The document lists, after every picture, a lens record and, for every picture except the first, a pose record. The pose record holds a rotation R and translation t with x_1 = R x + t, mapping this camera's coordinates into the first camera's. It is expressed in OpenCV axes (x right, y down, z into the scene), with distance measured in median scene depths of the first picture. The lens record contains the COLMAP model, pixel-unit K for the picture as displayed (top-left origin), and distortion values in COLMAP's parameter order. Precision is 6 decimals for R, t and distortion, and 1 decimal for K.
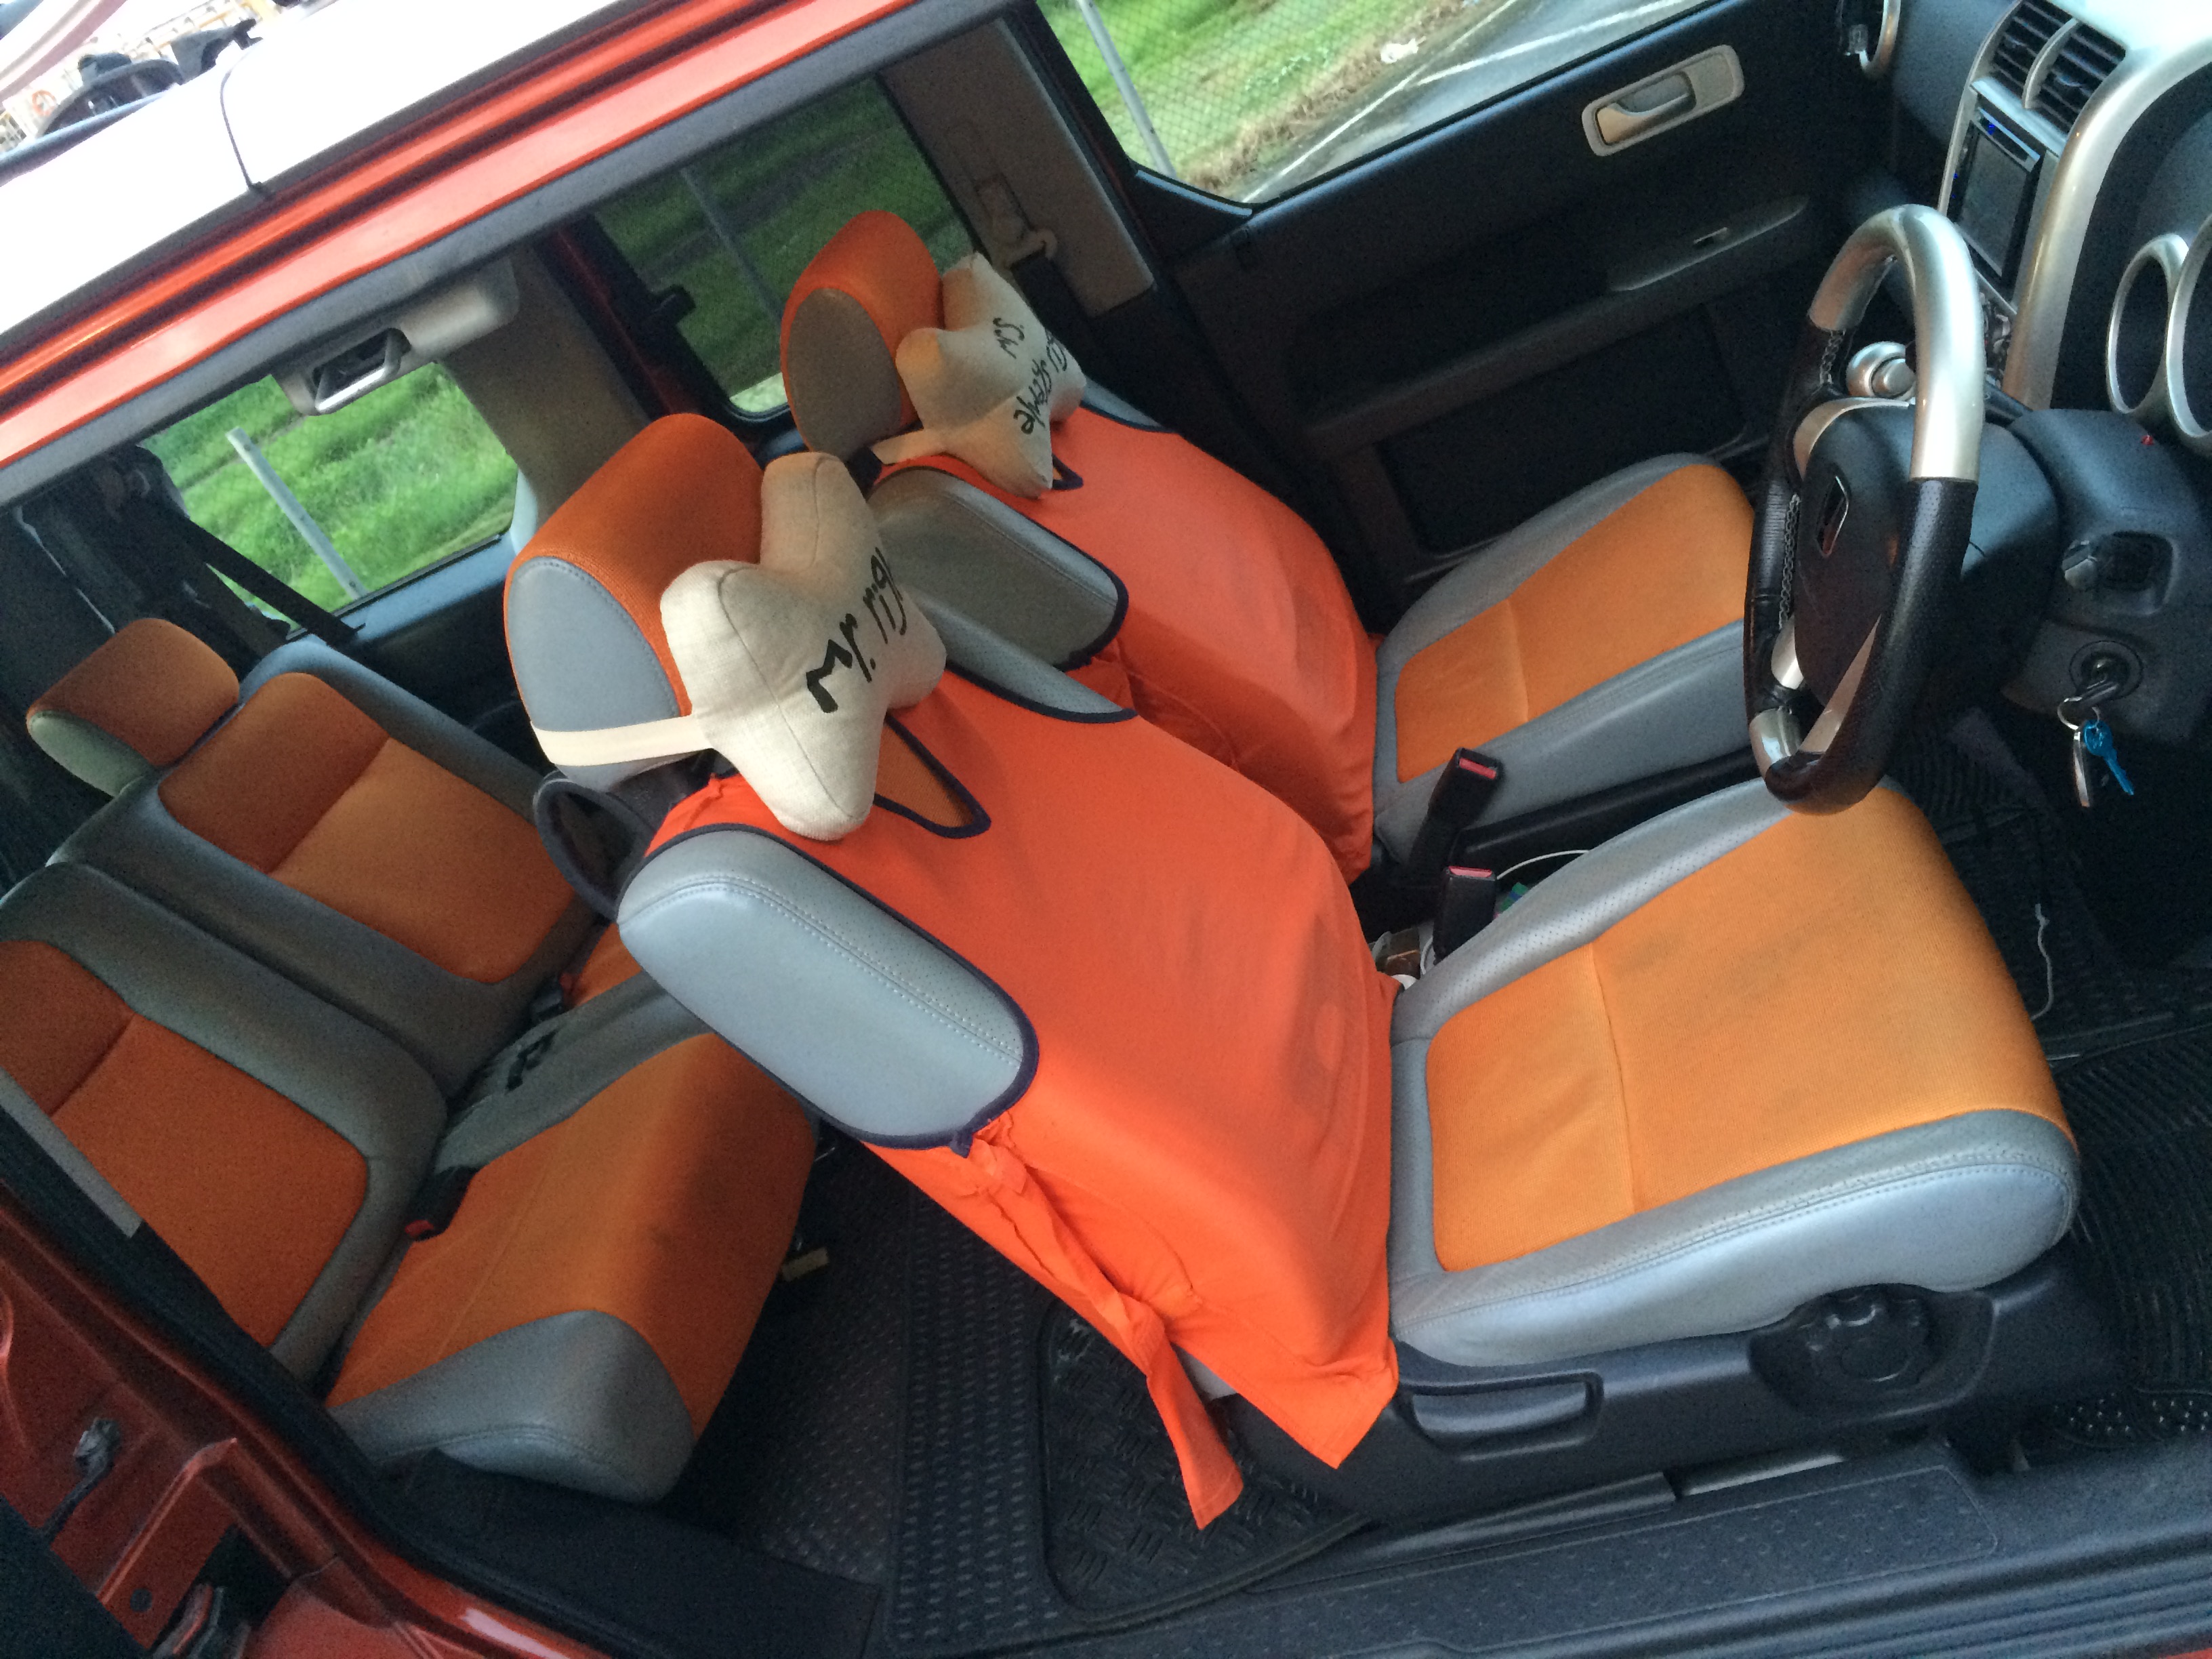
lens RADIAL K [[1890.5, 0, 1096.7], [0, 1890.5, 815.5], [0, 0, 1]] dist [0.006788, -0.003143]
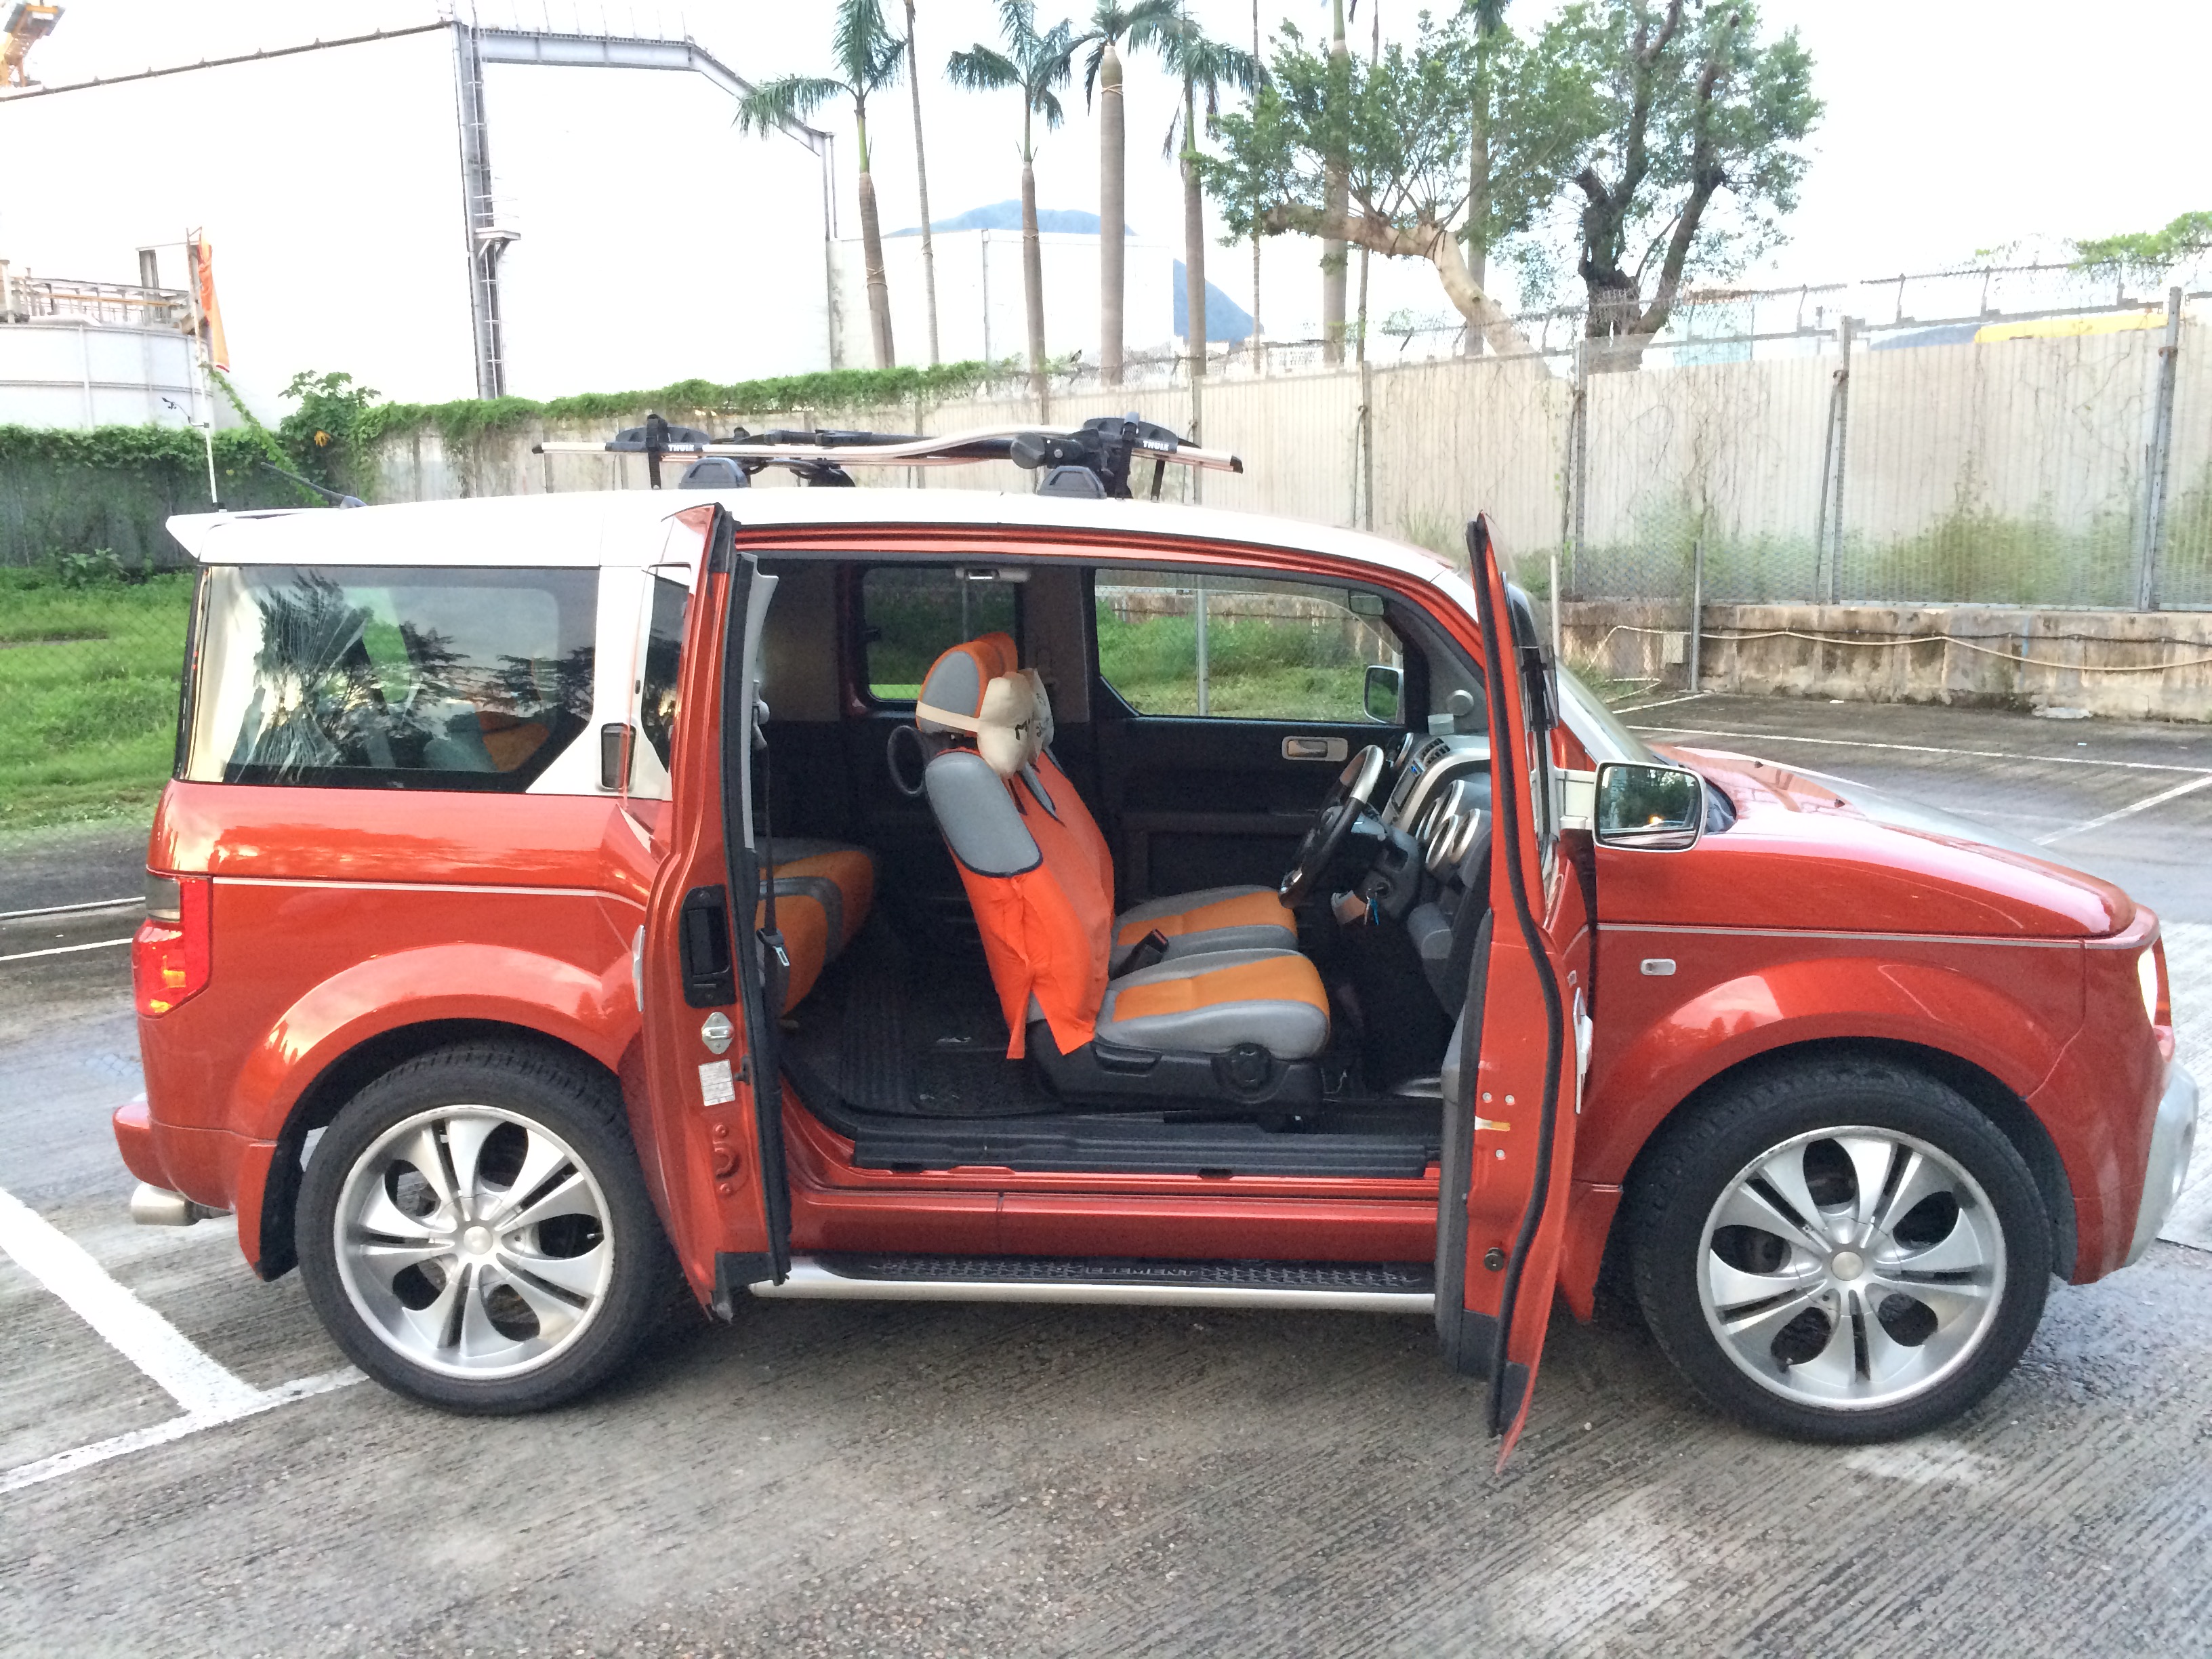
lens RADIAL K [[1890.5, 0, 1096.7], [0, 1890.5, 815.5], [0, 0, 1]] dist [0.006788, -0.003143]
pose [[0.886678, 0.439554, 0.143510, -0.364801], [-0.361936, 0.852926, -0.376191, 1.014274], [-0.287759, 0.281618, 0.915361, -1.577605]]
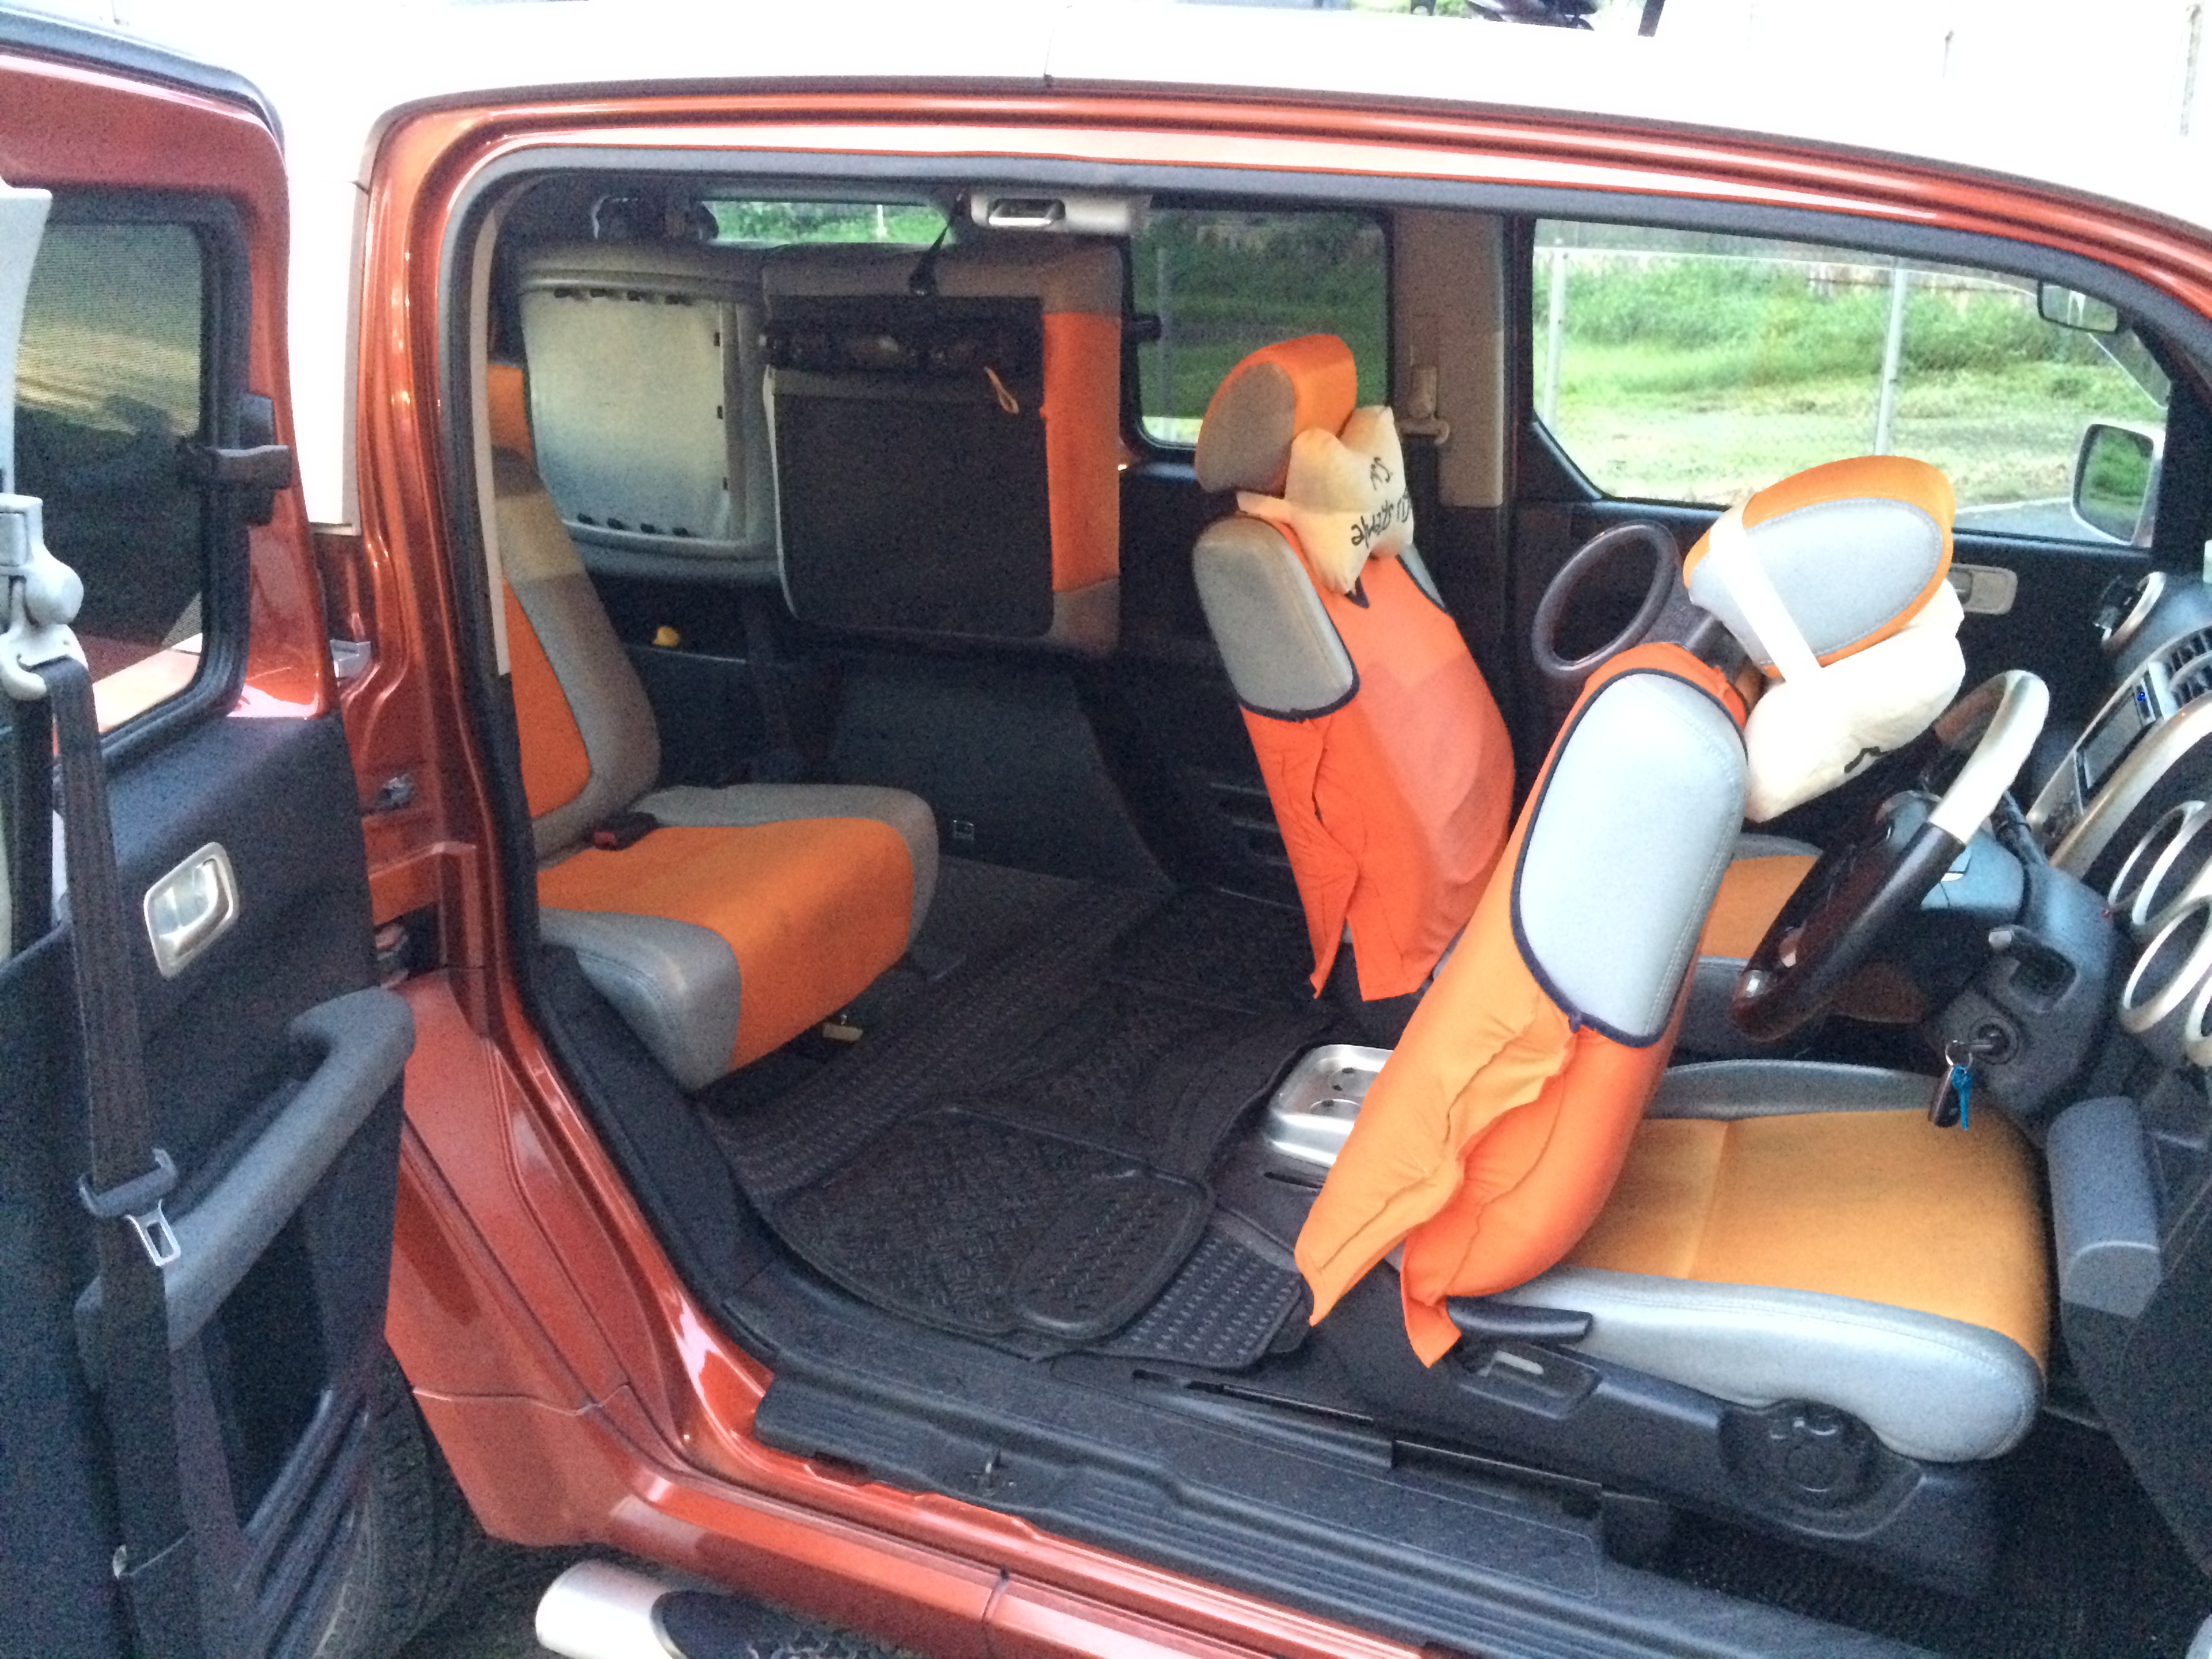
lens RADIAL K [[1890.5, 0, 1096.7], [0, 1890.5, 815.5], [0, 0, 1]] dist [0.006788, -0.003143]
pose [[0.854775, 0.512695, -0.080646, 0.013948], [-0.518085, 0.852125, -0.073963, 0.173664], [0.030800, 0.105003, 0.993995, -0.296368]]
